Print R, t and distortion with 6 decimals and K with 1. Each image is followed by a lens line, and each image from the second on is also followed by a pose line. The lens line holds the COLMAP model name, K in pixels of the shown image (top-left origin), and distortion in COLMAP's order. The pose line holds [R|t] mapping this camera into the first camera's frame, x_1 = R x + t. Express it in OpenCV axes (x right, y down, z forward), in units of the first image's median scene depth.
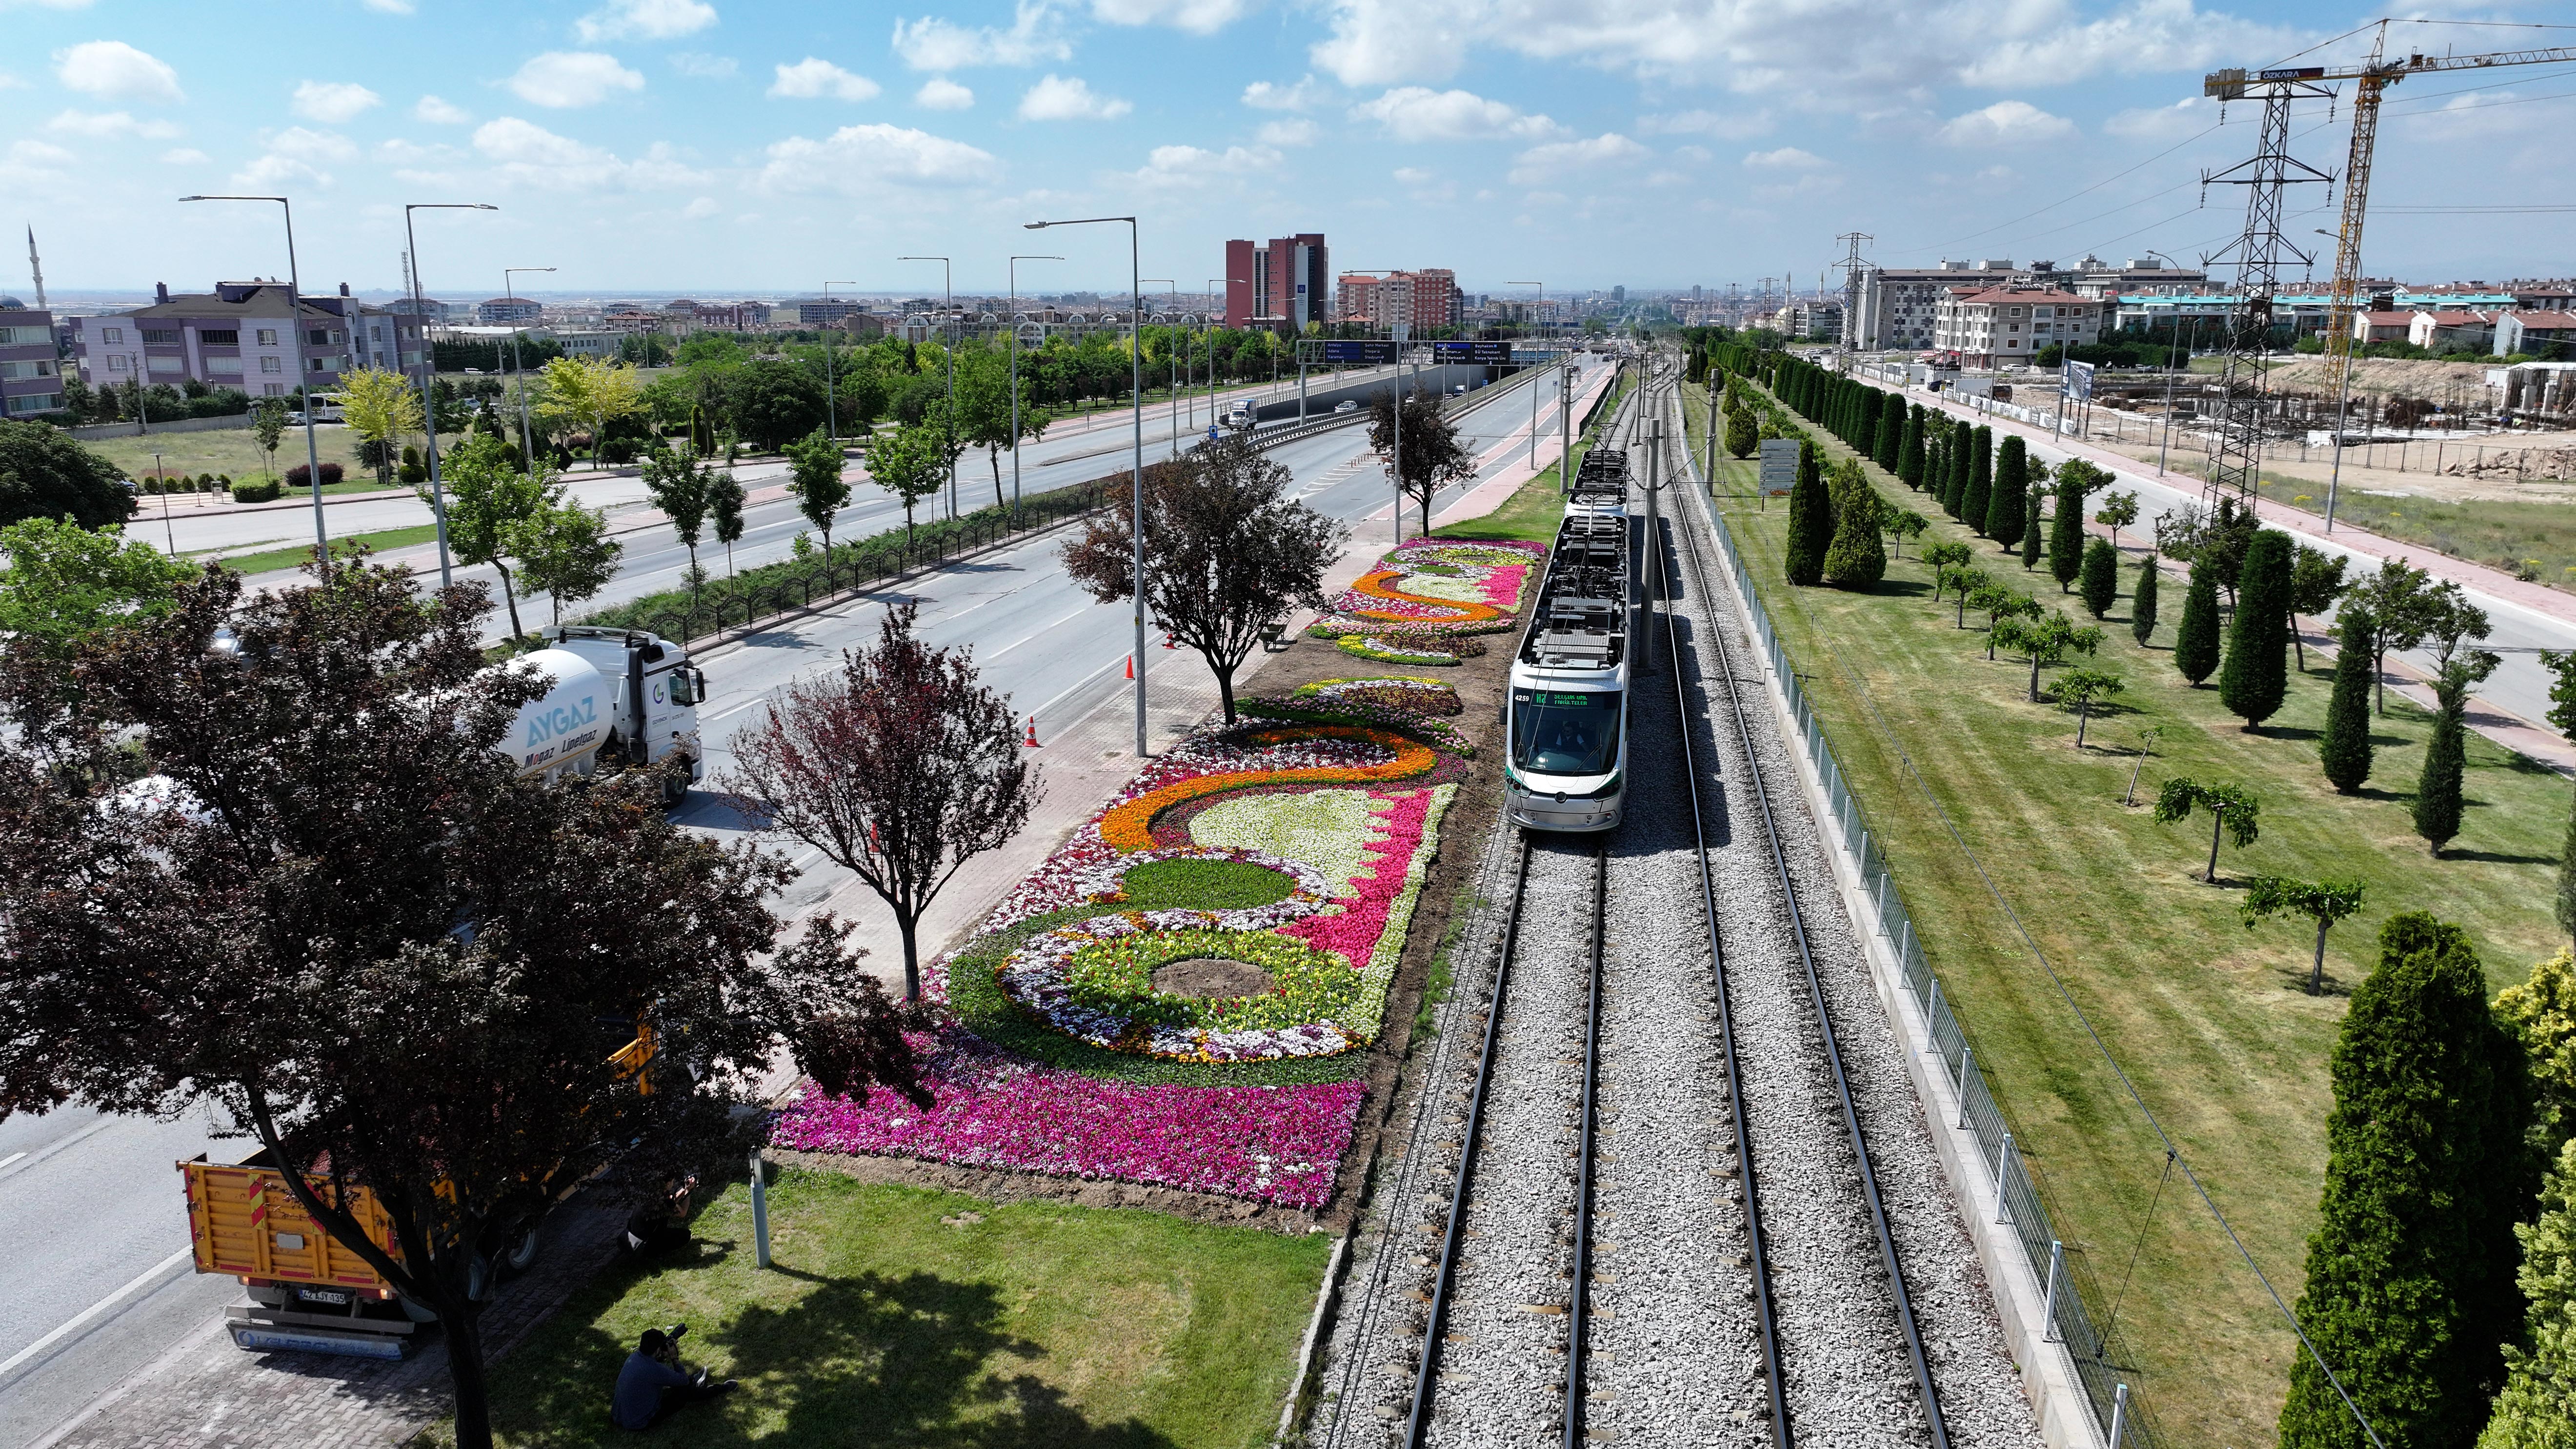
lens RADIAL K [[1810.3, 0, 1288.0], [0, 1810.3, 724.5], [0, 0, 1]] dist [0.000794, -0.000001]
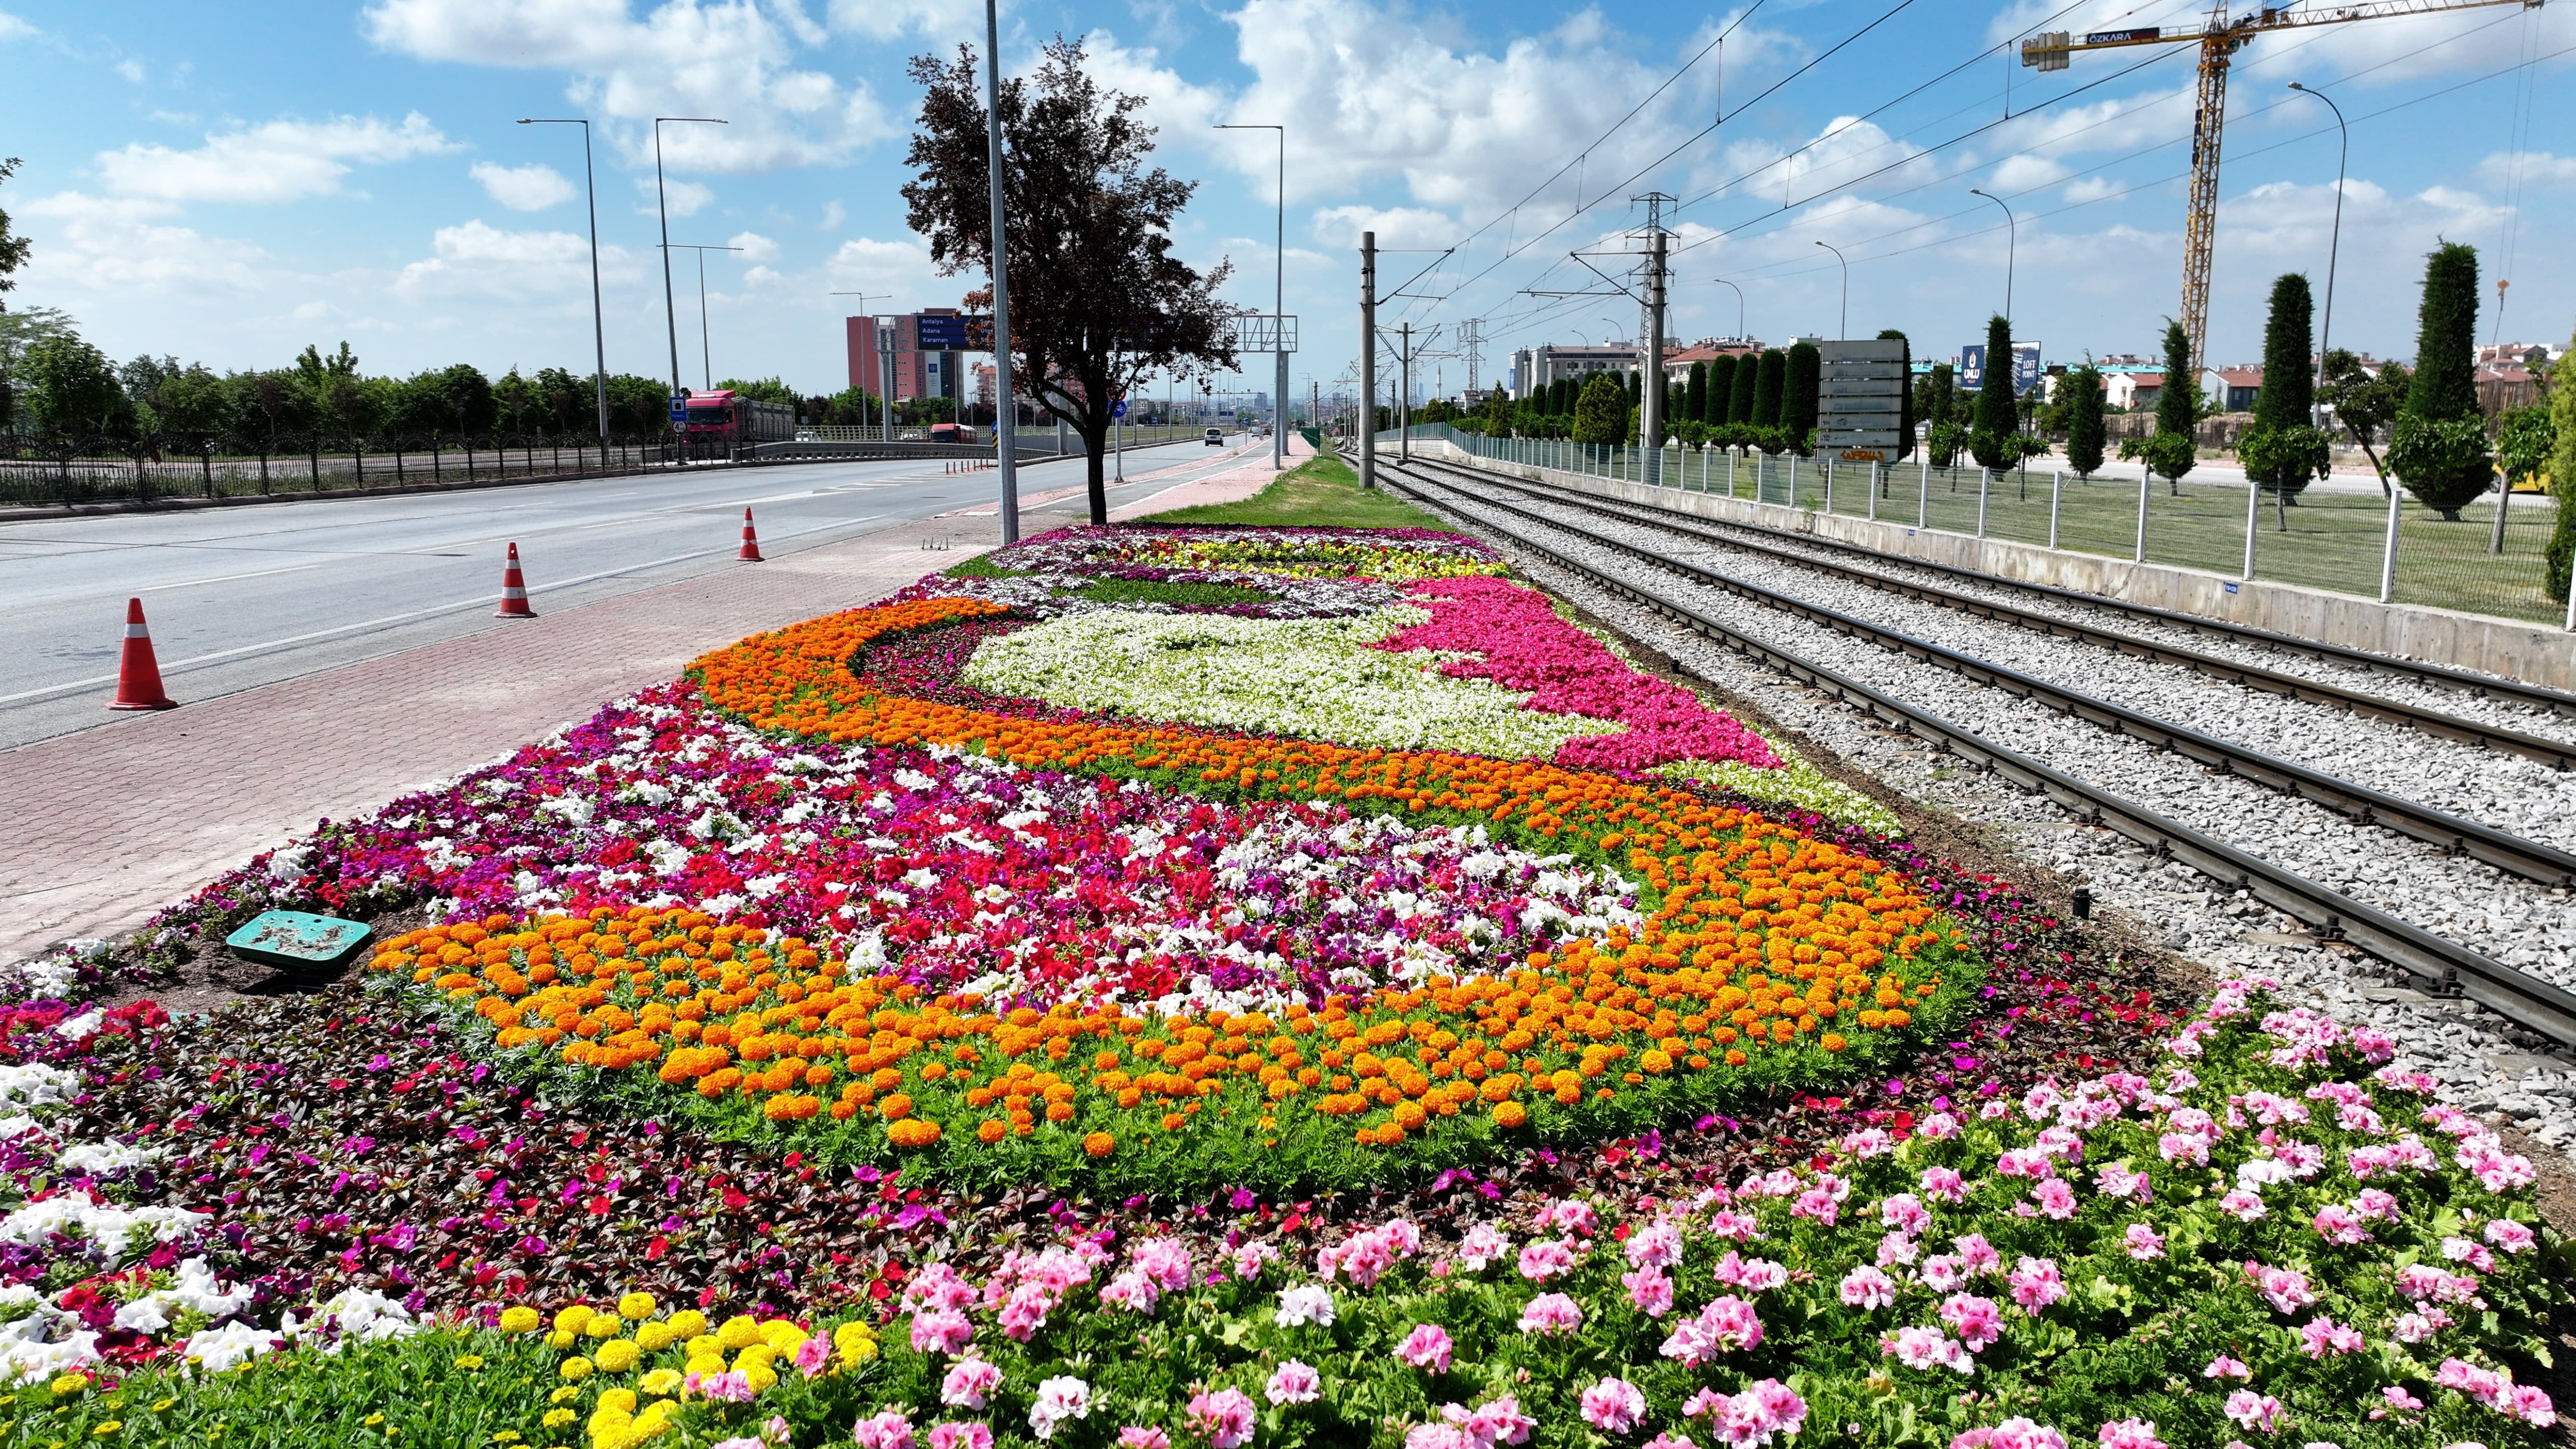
lens RADIAL K [[1810.3, 0, 1288.0], [0, 1810.3, 724.5], [0, 0, 1]] dist [0.000794, -0.000001]
pose [[0.982405, -0.042483, 0.181868, 0.020815], [0.053921, 0.996835, -0.058412, -0.020985], [-0.178811, 0.067190, 0.981586, 0.292976]]
